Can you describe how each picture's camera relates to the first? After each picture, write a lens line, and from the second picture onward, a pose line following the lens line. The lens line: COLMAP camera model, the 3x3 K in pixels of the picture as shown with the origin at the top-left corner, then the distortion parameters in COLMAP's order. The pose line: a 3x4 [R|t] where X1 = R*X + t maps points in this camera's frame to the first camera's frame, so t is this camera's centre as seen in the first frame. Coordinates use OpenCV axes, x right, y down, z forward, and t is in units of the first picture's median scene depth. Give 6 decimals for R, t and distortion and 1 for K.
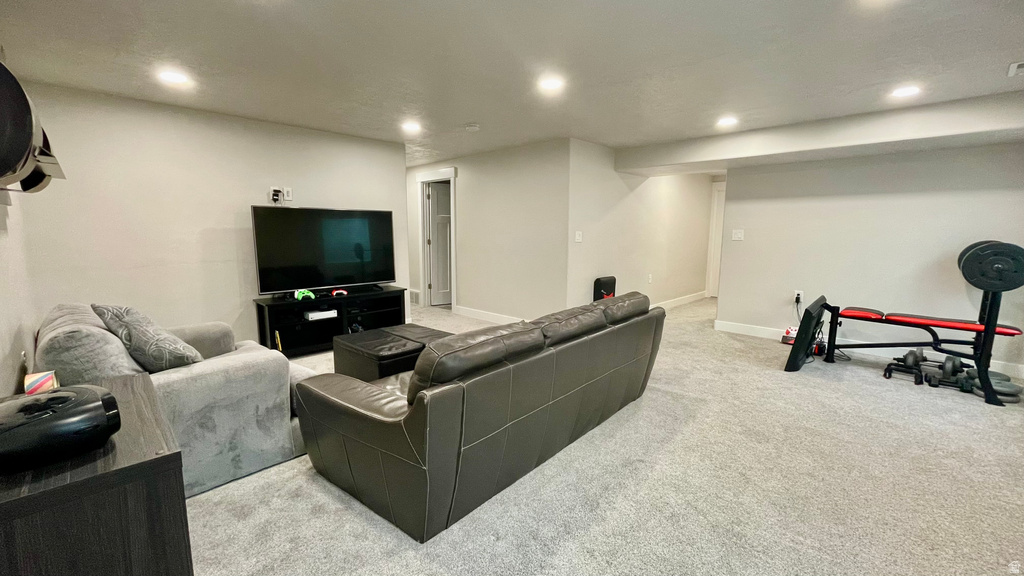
lens RADIAL K [[421.6, 0, 512.0], [0, 421.6, 288.0], [0, 0, 1]] dist [-0.001230, -0.000118]
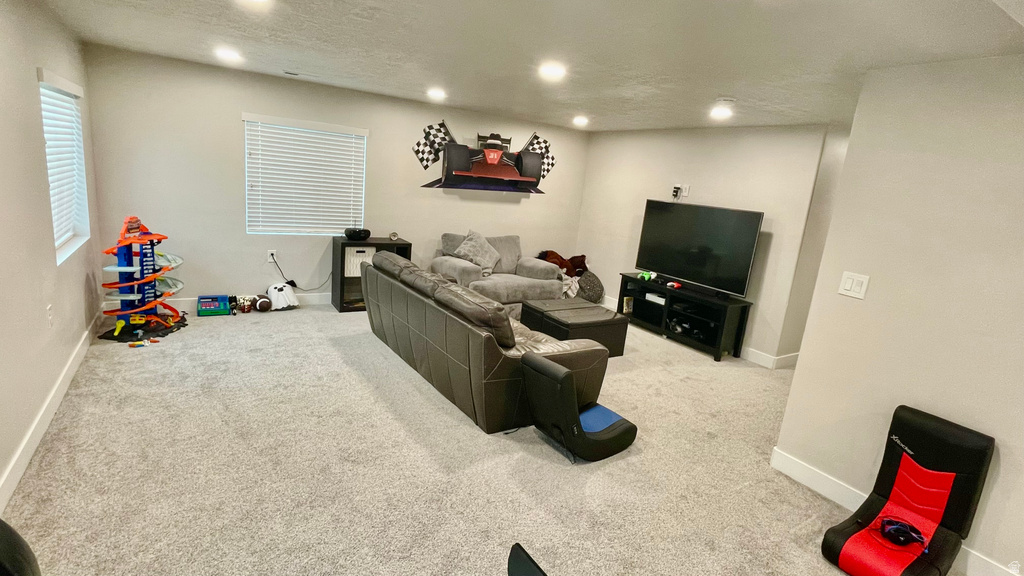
lens RADIAL K [[506.2, 0, 512.0], [0, 506.2, 288.0], [0, 0, 1]] dist [0.000701, -0.000346]
pose [[-0.243686, 0.180739, -0.952864, 0.926518], [-0.227868, 0.944310, 0.237392, -0.197749], [0.942705, 0.274977, -0.188931, 0.909079]]
